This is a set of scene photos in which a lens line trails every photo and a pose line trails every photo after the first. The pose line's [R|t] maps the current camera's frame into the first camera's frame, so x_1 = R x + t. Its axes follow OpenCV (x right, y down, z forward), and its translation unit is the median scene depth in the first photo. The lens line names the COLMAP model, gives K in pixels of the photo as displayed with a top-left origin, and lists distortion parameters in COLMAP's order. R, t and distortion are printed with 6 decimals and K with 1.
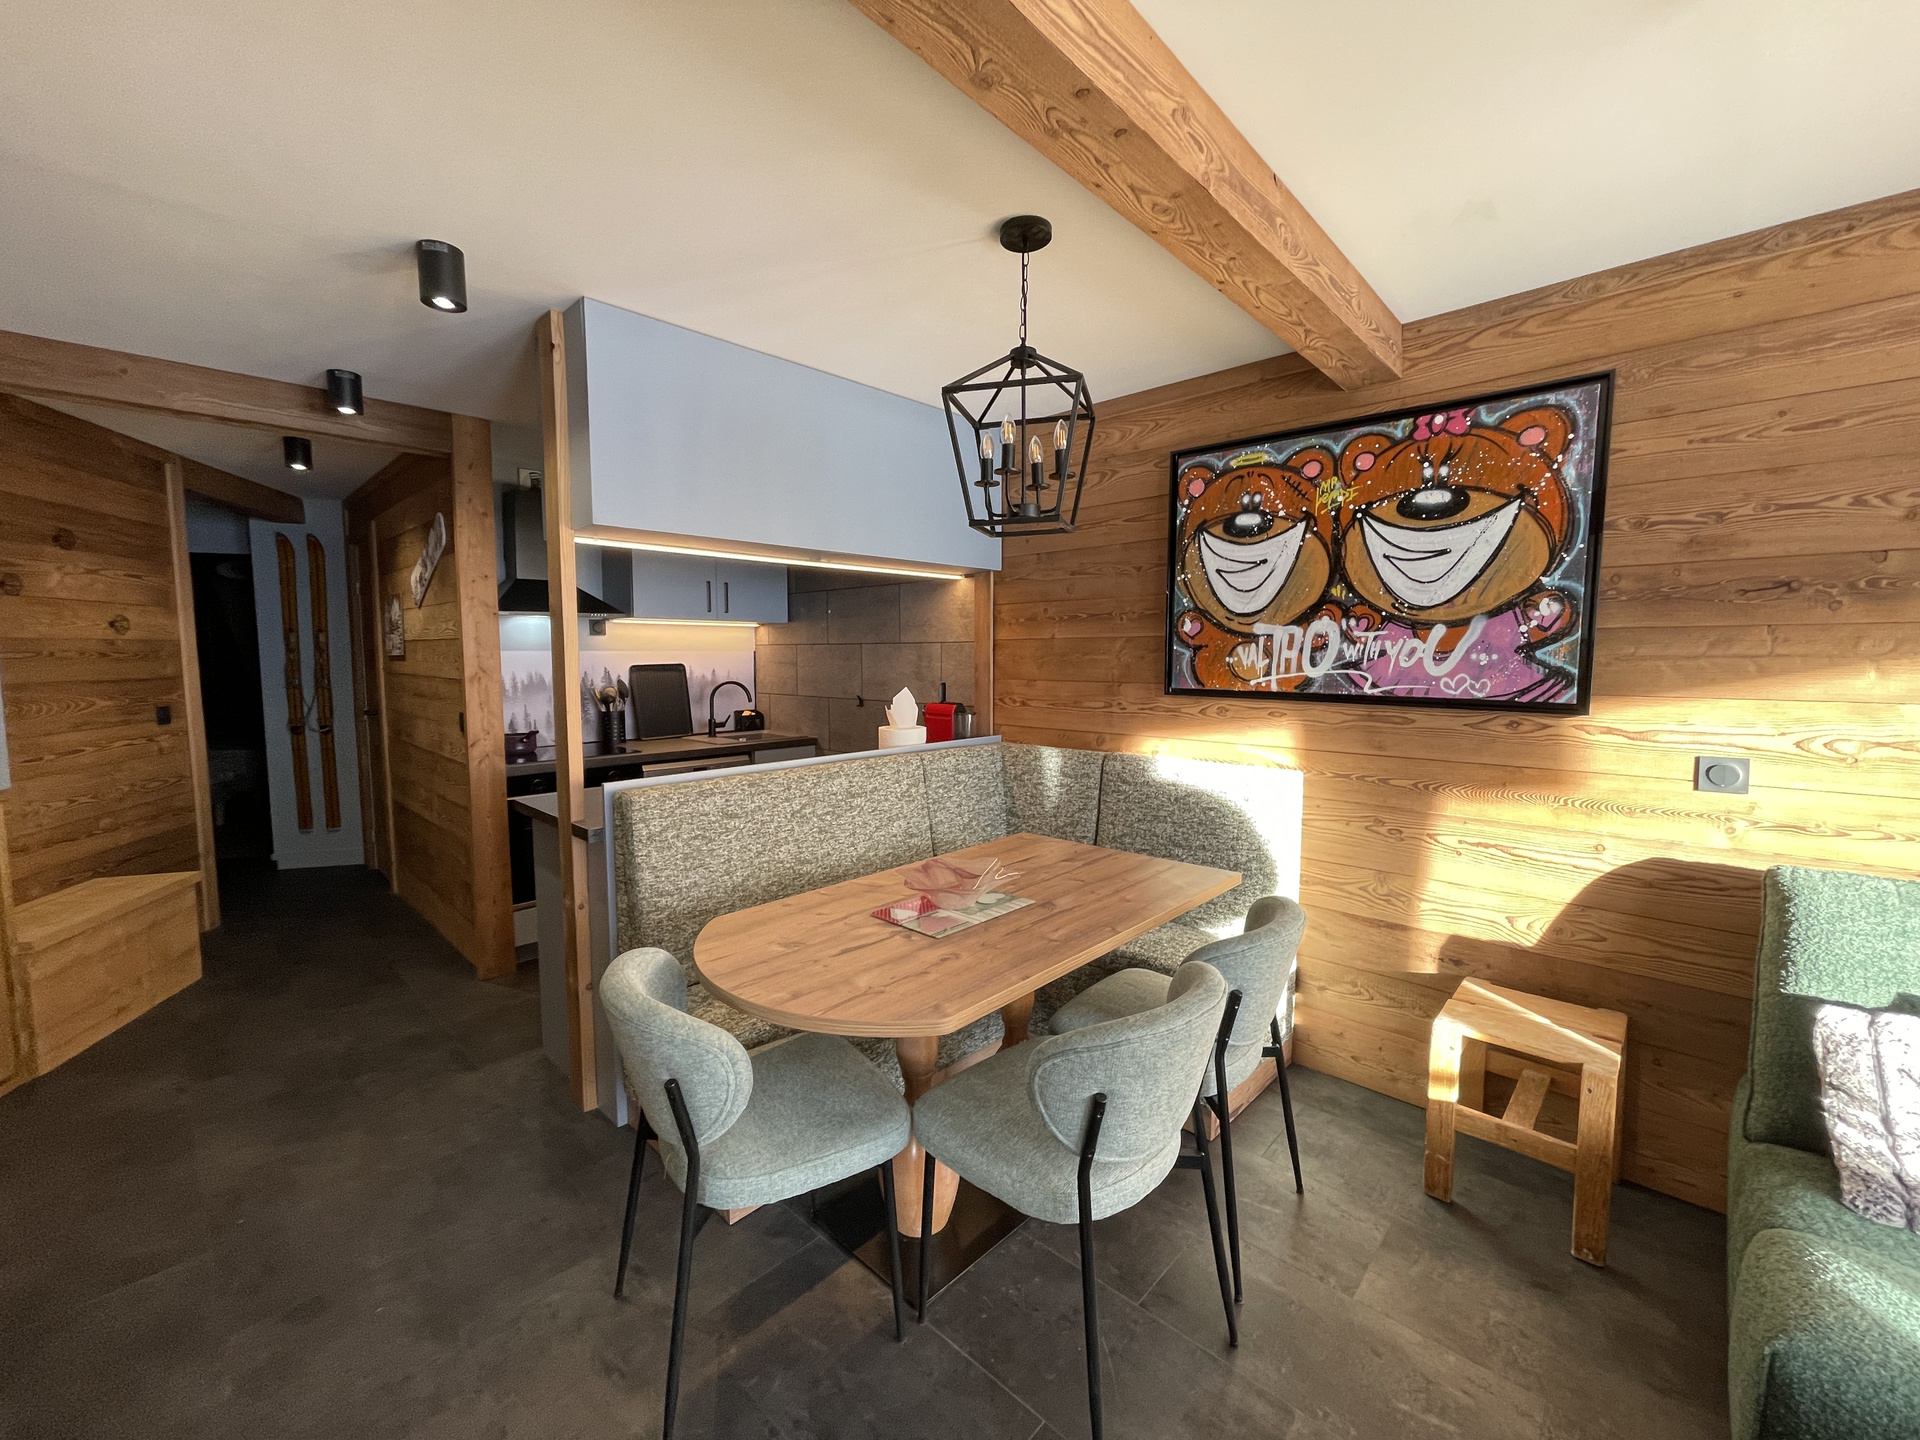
lens RADIAL K [[764.0, 0, 960.0], [0, 764.0, 720.0], [0, 0, 1]] dist [-0.002544, -0.000238]
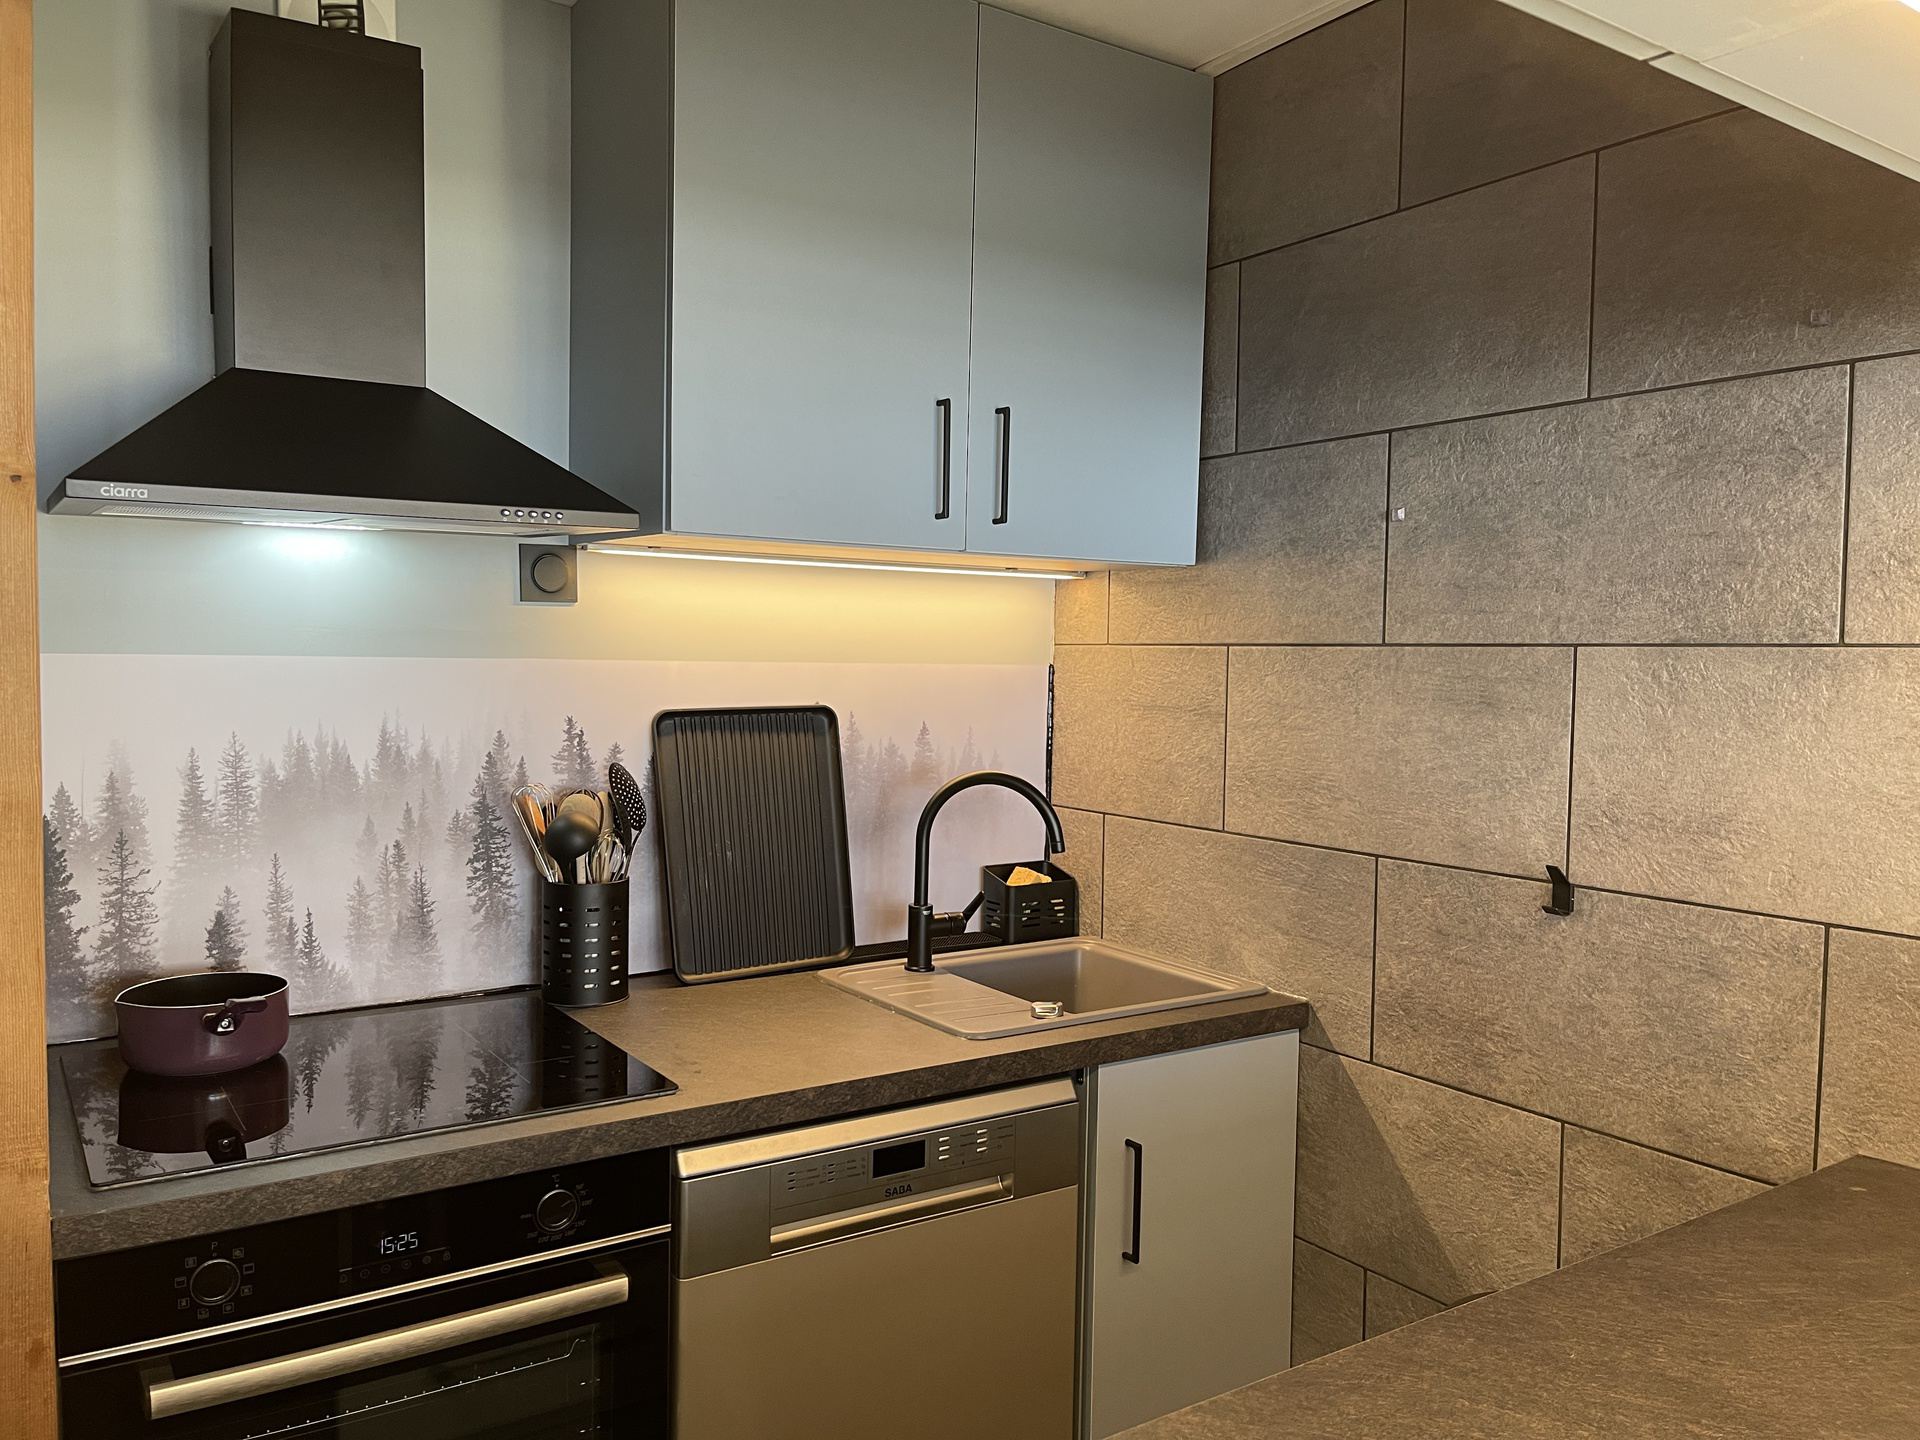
lens RADIAL K [[1471.0, 0, 960.0], [0, 1471.0, 720.0], [0, 0, 1]] dist [0.000130, -0.005878]
pose [[0.979671, 0.026801, -0.198811, -0.219459], [-0.035426, 0.998573, -0.039953, -0.051480], [0.197457, 0.046184, 0.979223, 0.504704]]
